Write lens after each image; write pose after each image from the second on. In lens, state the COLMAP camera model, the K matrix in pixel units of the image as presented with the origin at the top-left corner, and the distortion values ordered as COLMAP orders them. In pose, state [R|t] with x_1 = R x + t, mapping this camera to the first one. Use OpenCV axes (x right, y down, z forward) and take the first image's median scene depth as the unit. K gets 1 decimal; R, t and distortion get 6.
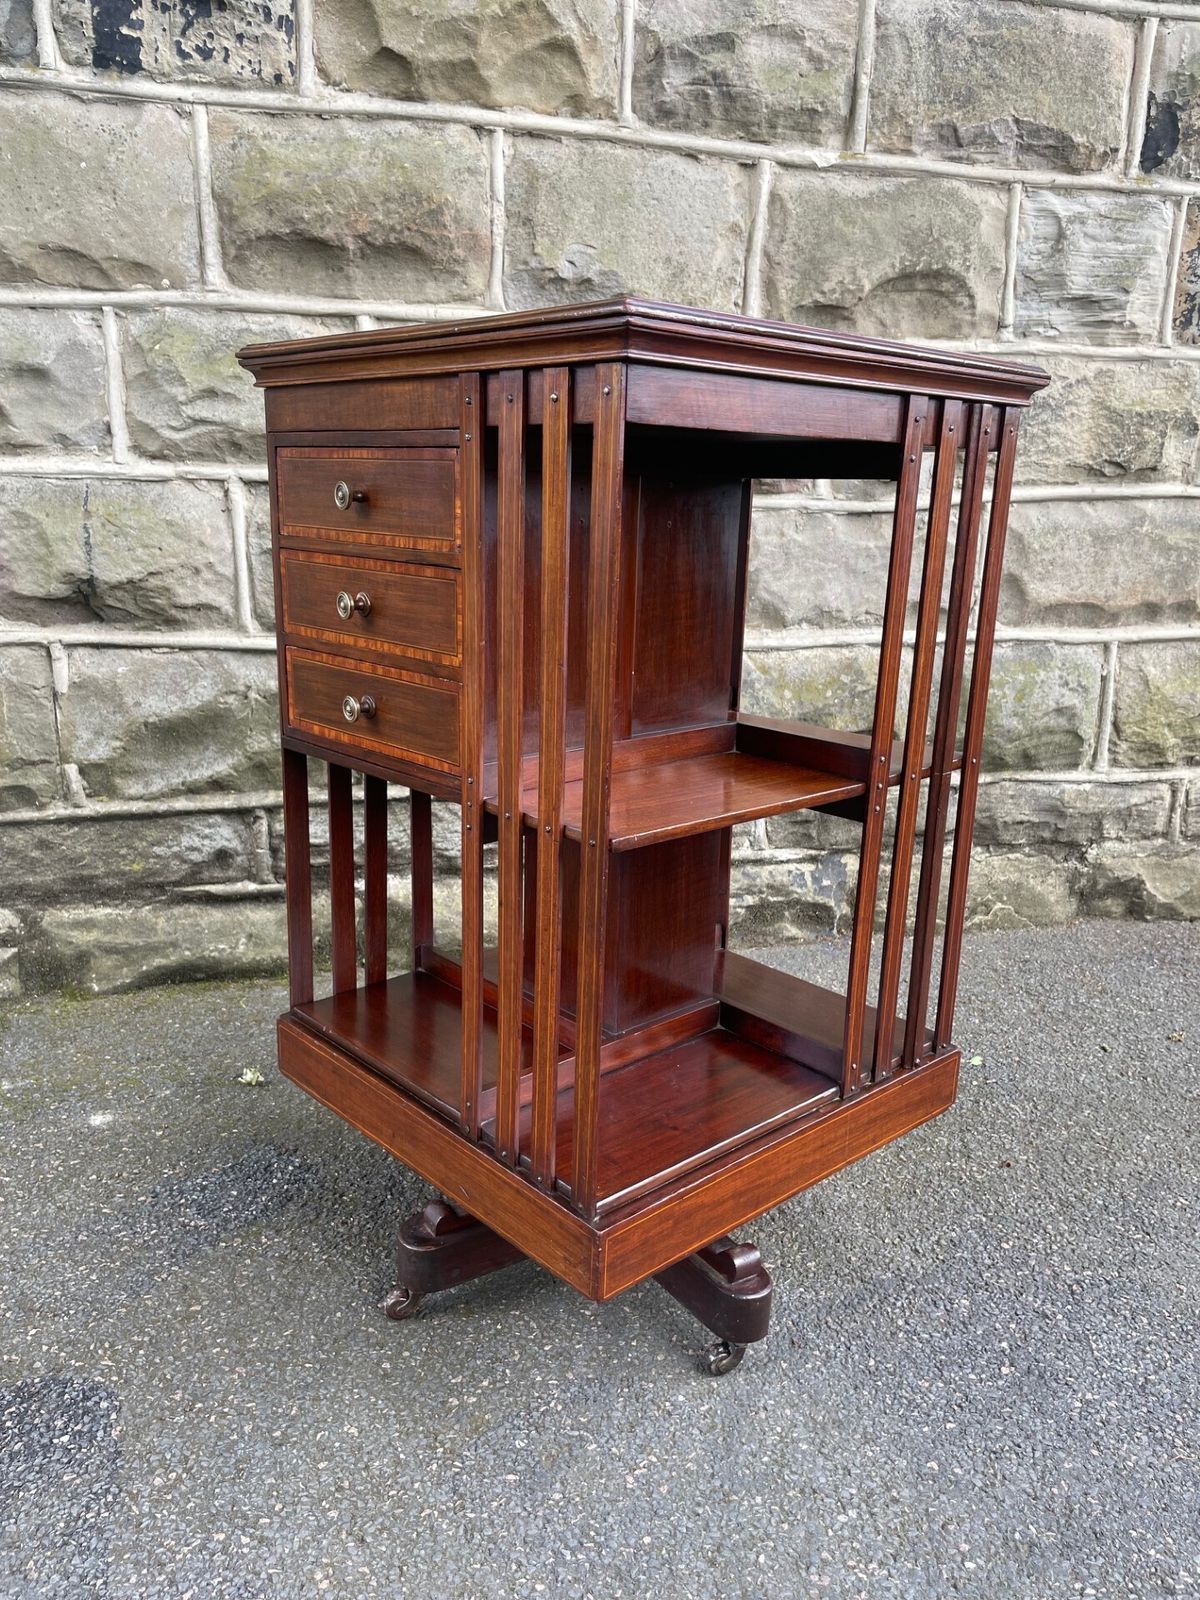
lens RADIAL K [[1225.6, 0, 589.7], [0, 1225.6, 819.0], [0, 0, 1]] dist [0.081109, -0.121792]
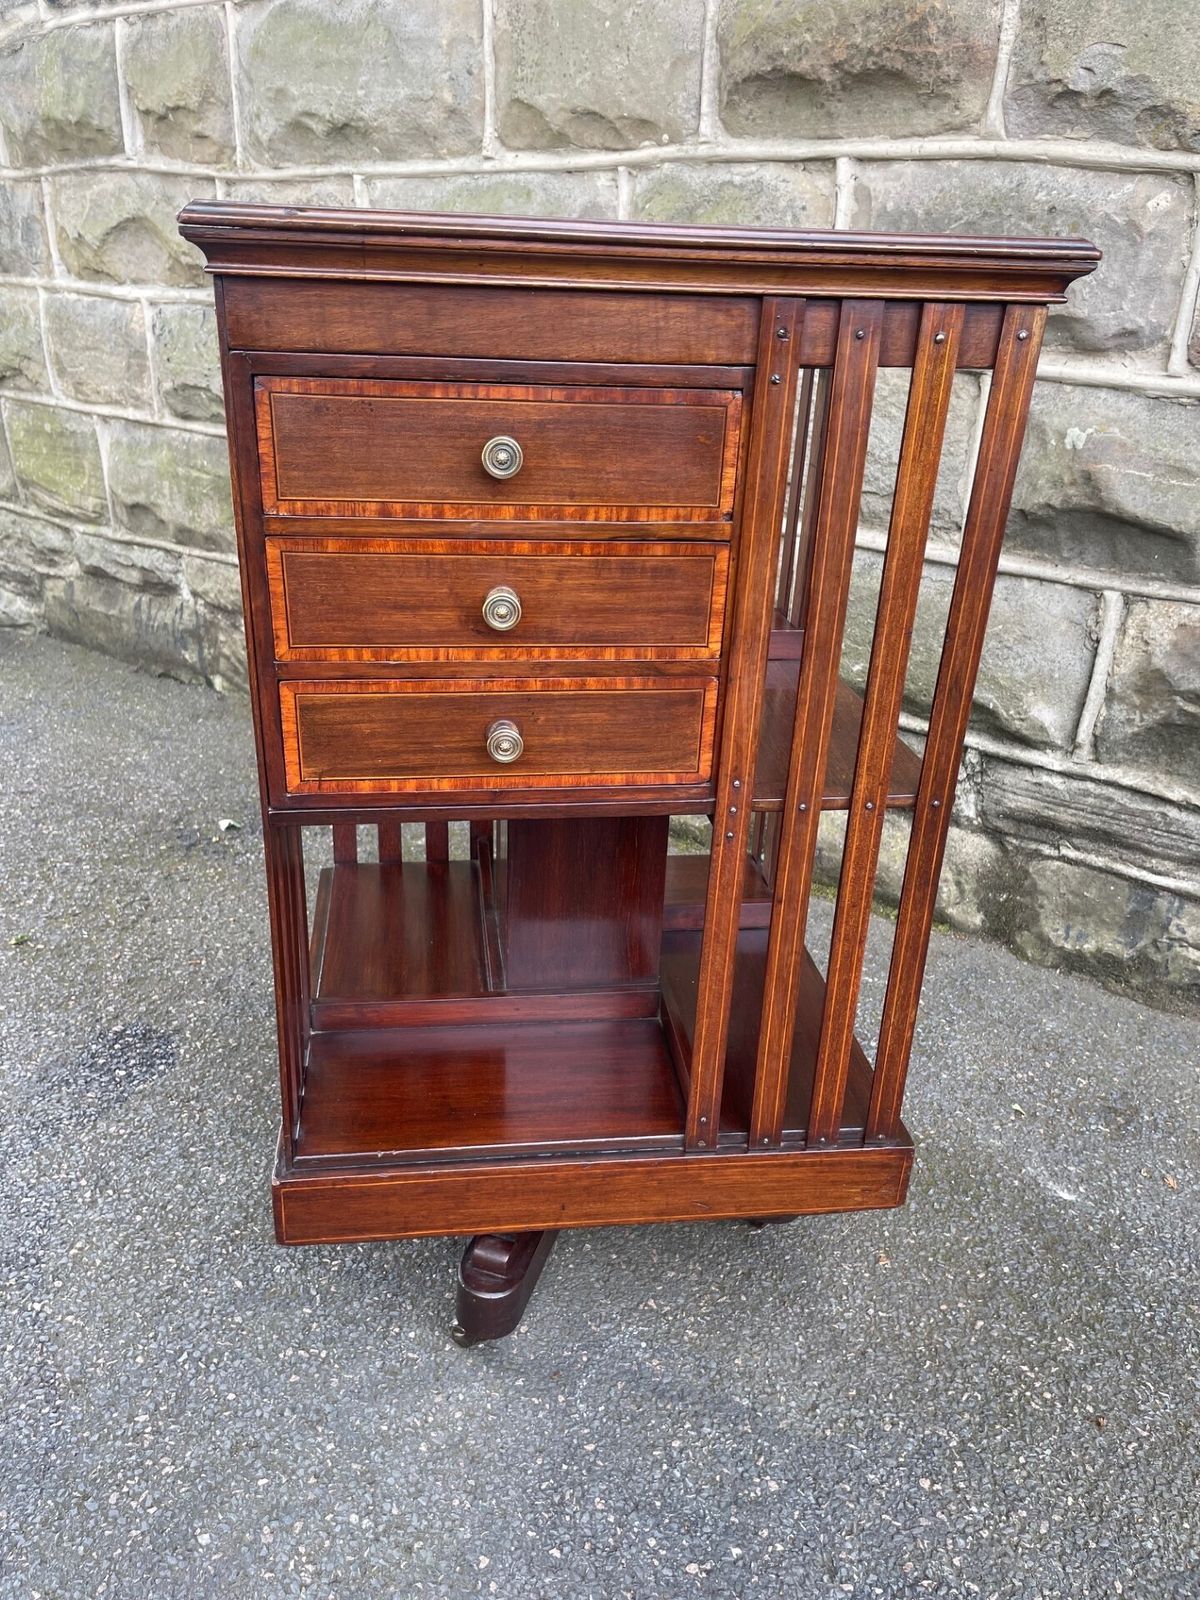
lens RADIAL K [[1225.6, 0, 581.8], [0, 1225.6, 812.9], [0, 0, 1]] dist [0.081109, -0.121792]
pose [[0.634946, 0.314063, -0.705838, 0.480438], [-0.228564, 0.949105, 0.216697, -0.113934], [0.737971, 0.023738, 0.674414, 0.280928]]
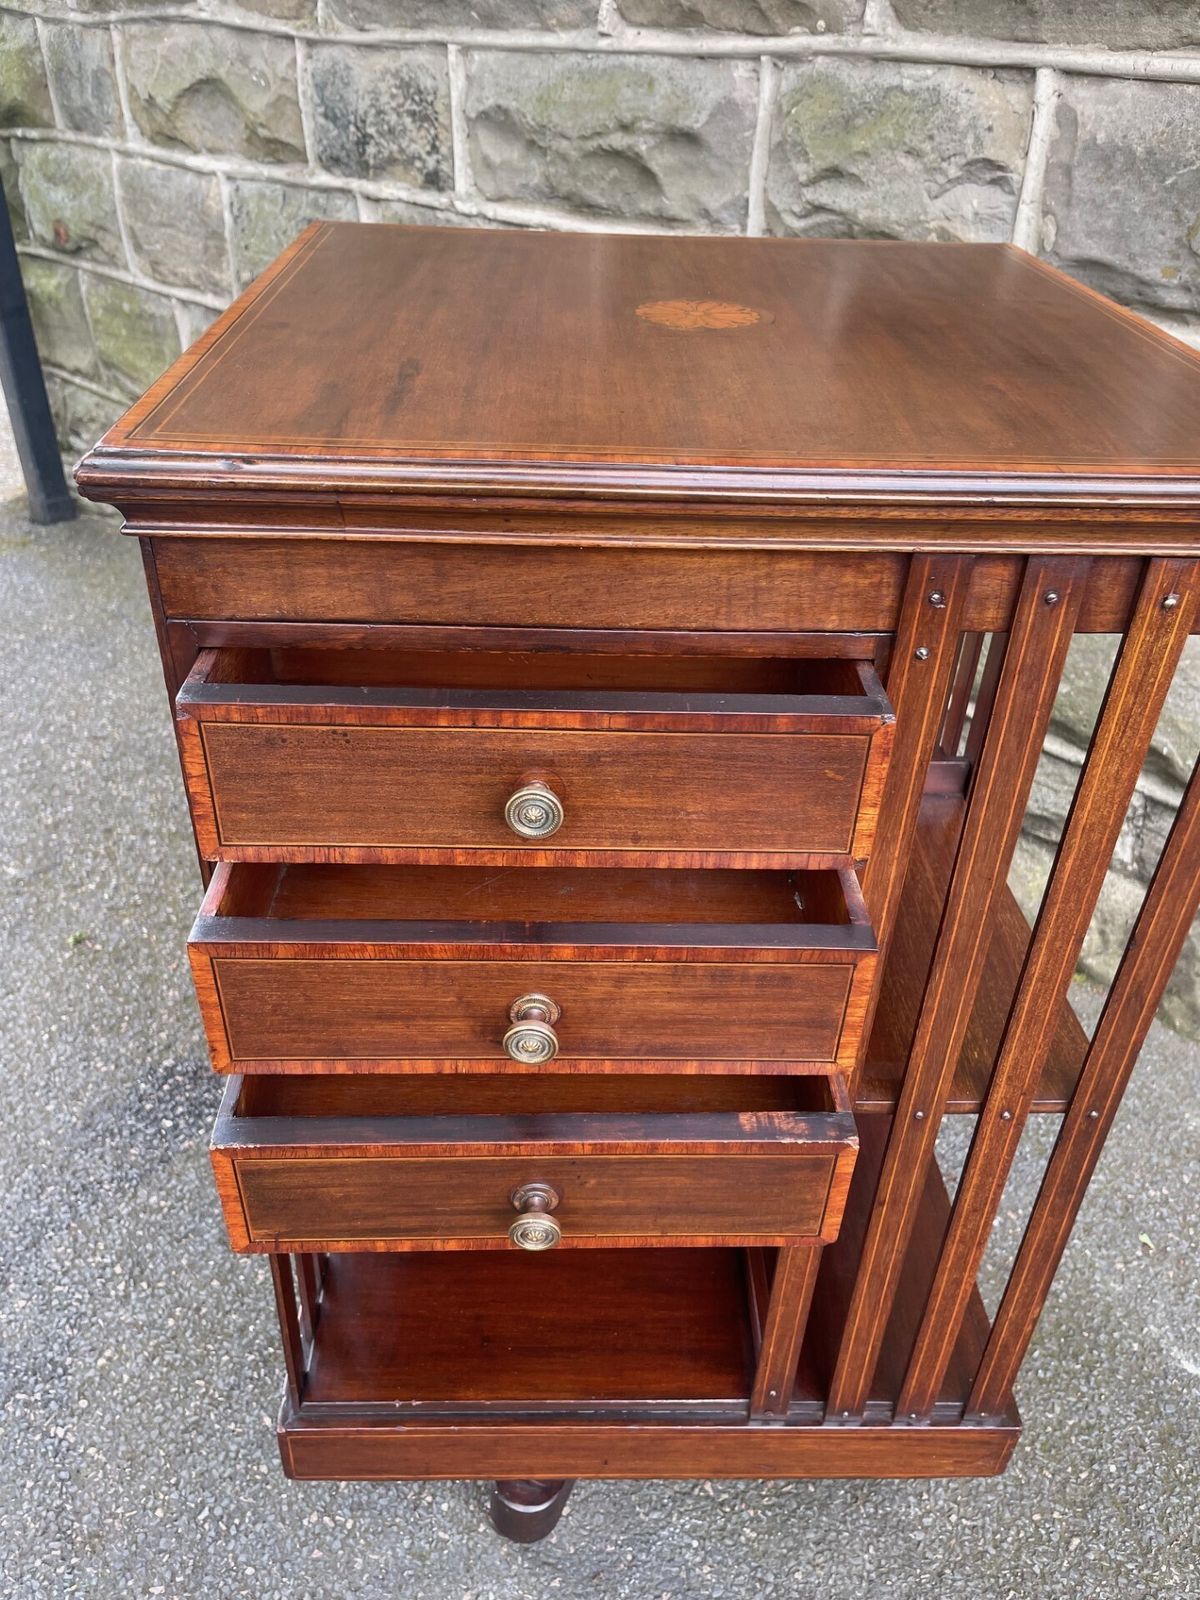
lens RADIAL K [[1225.6, 0, 582.8], [0, 1225.6, 817.1], [0, 0, 1]] dist [0.081109, -0.121792]
pose [[0.550425, 0.452550, -0.701592, 0.358706], [-0.243454, 0.890826, 0.383614, -0.239384], [0.798600, -0.040345, 0.600508, 0.365342]]
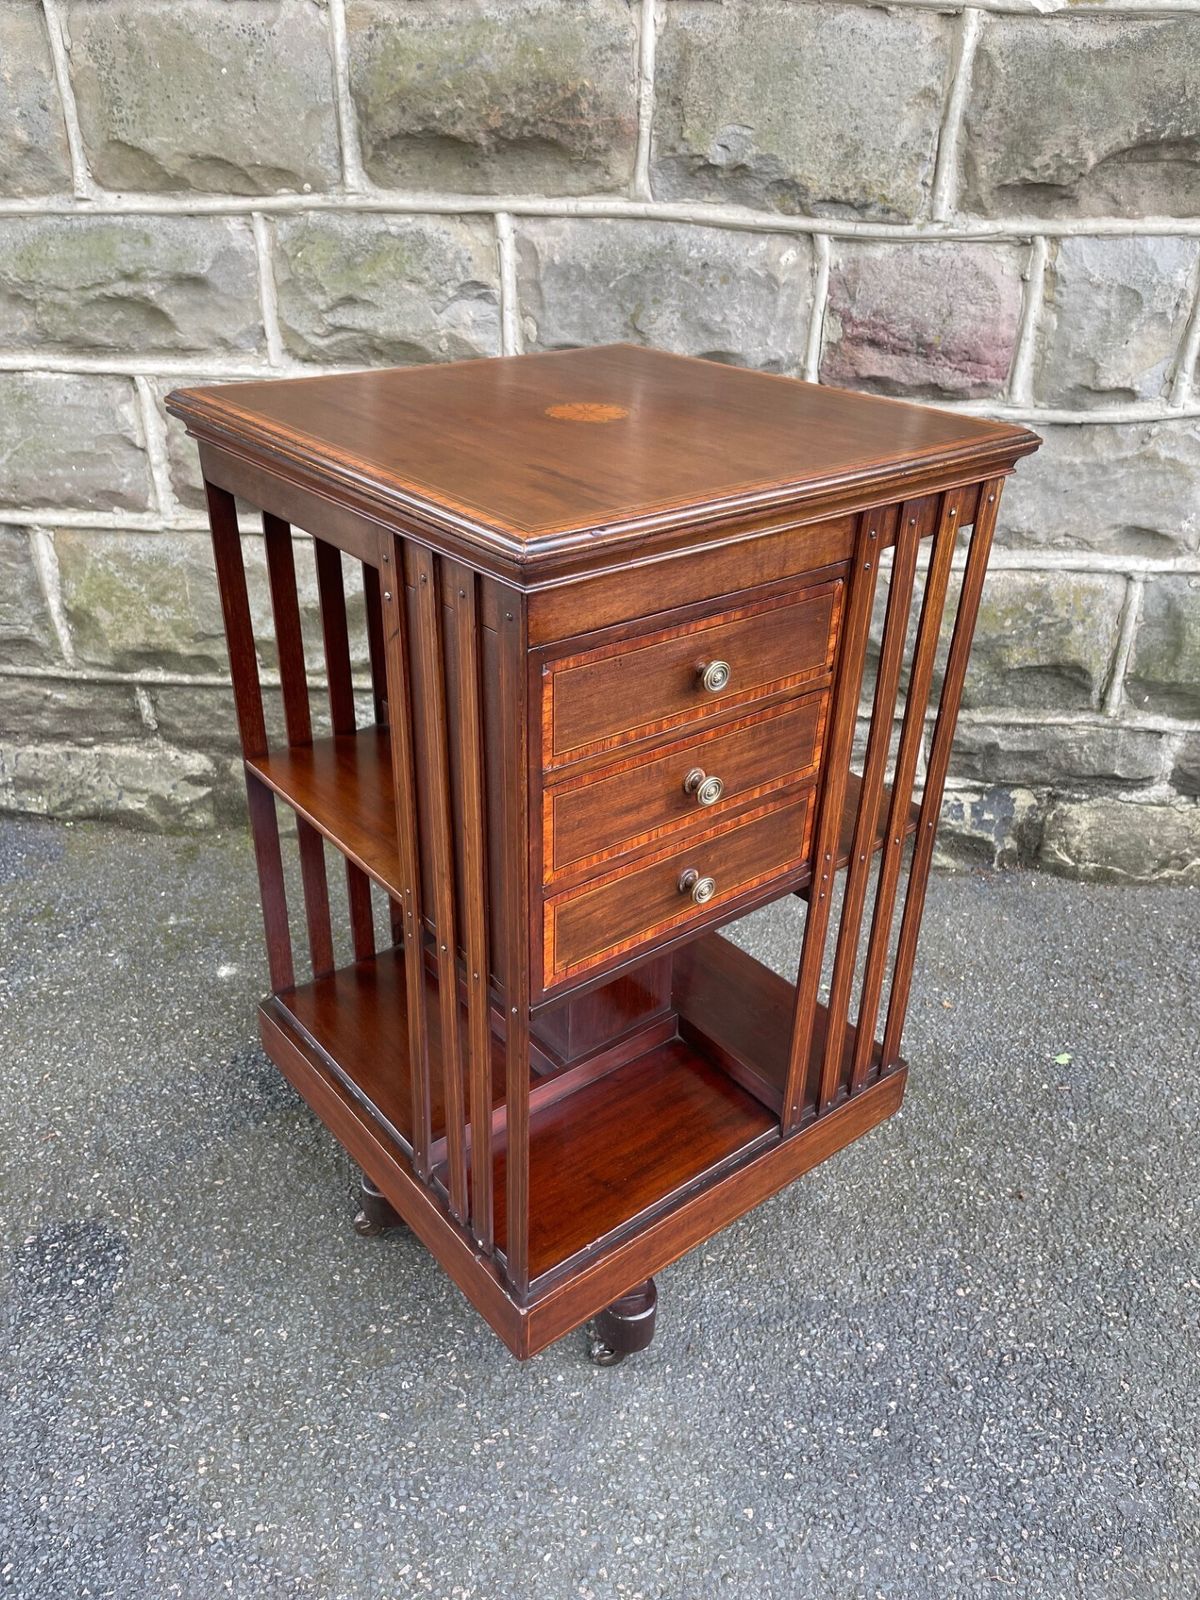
lens RADIAL K [[1225.6, 0, 598.2], [0, 1225.6, 795.5], [0, 0, 1]] dist [0.081109, -0.121792]
pose [[0.946747, 0.143955, -0.288006, 0.232452], [-0.079658, 0.971401, 0.223683, -0.193307], [0.311970, -0.188829, 0.931138, 0.048815]]
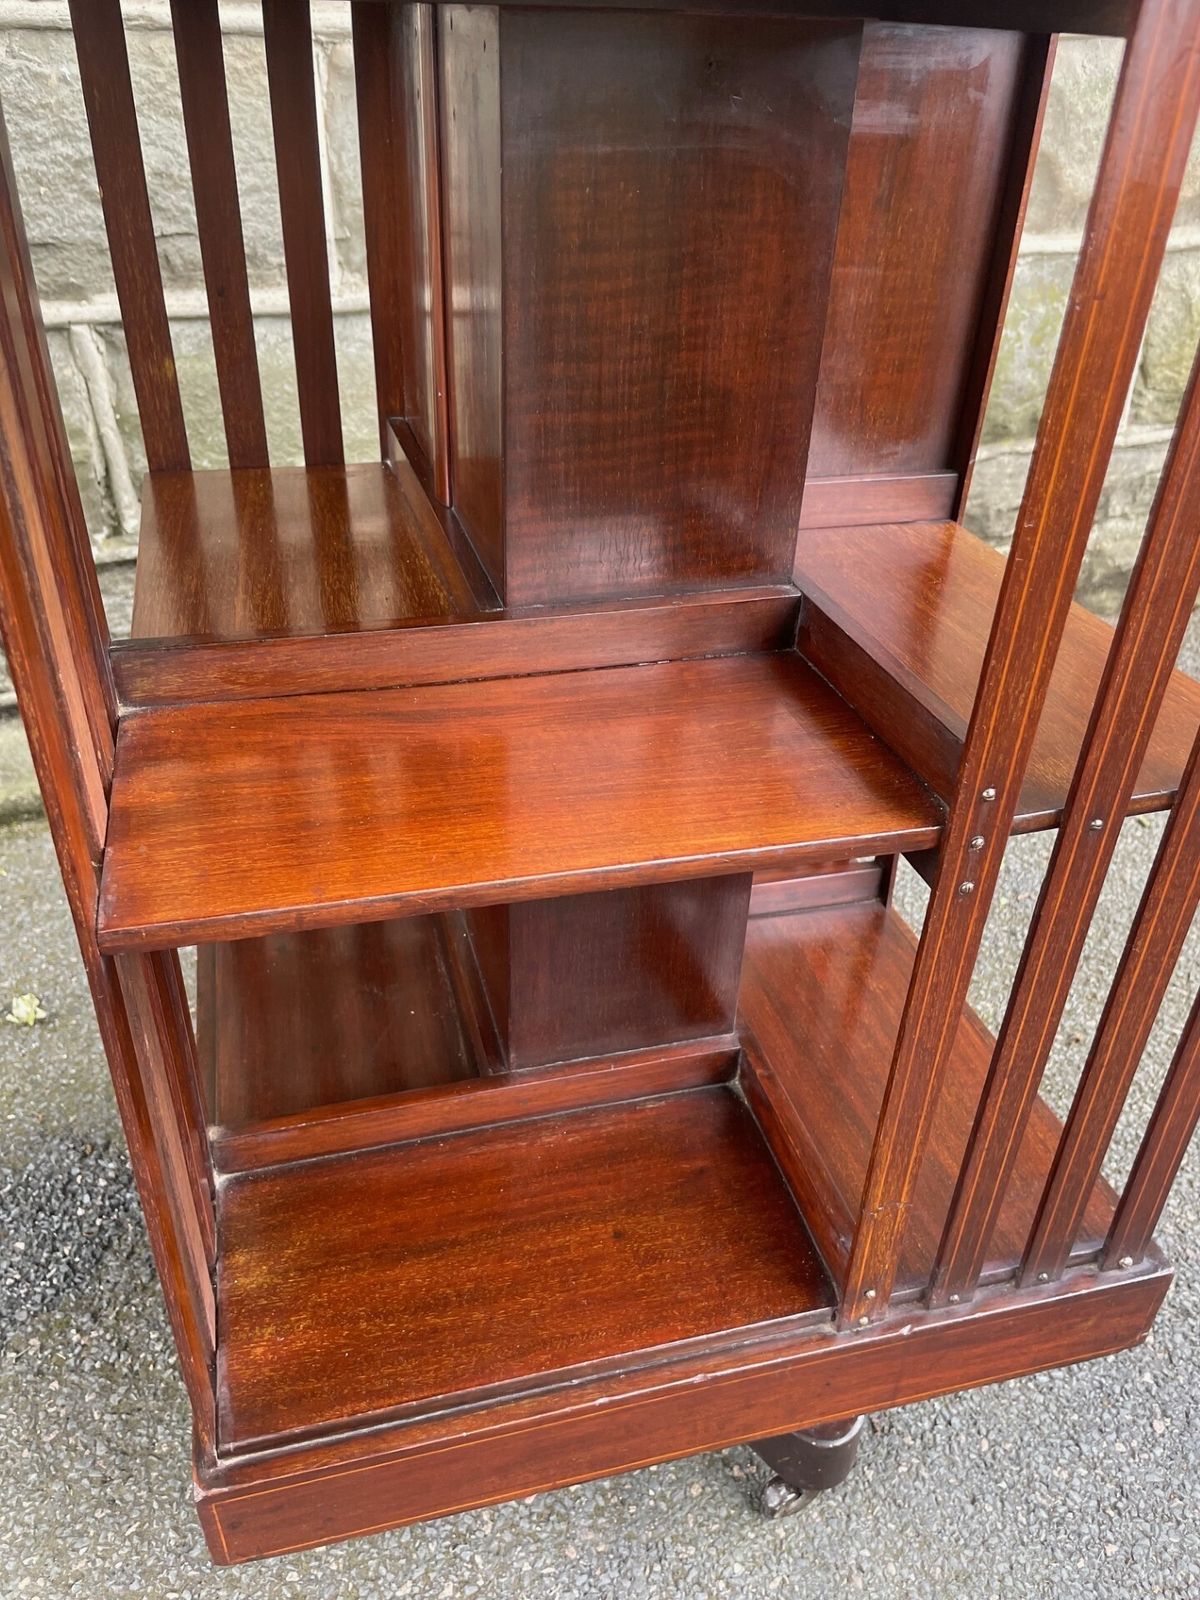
lens RADIAL K [[1225.6, 0, 589.7], [0, 1225.6, 822.7], [0, 0, 1]] dist [0.081109, -0.121792]
pose [[0.988783, -0.090763, 0.118619, -0.033872], [0.048383, 0.946002, 0.320531, -0.096355], [-0.141306, -0.311196, 0.939782, 0.328276]]
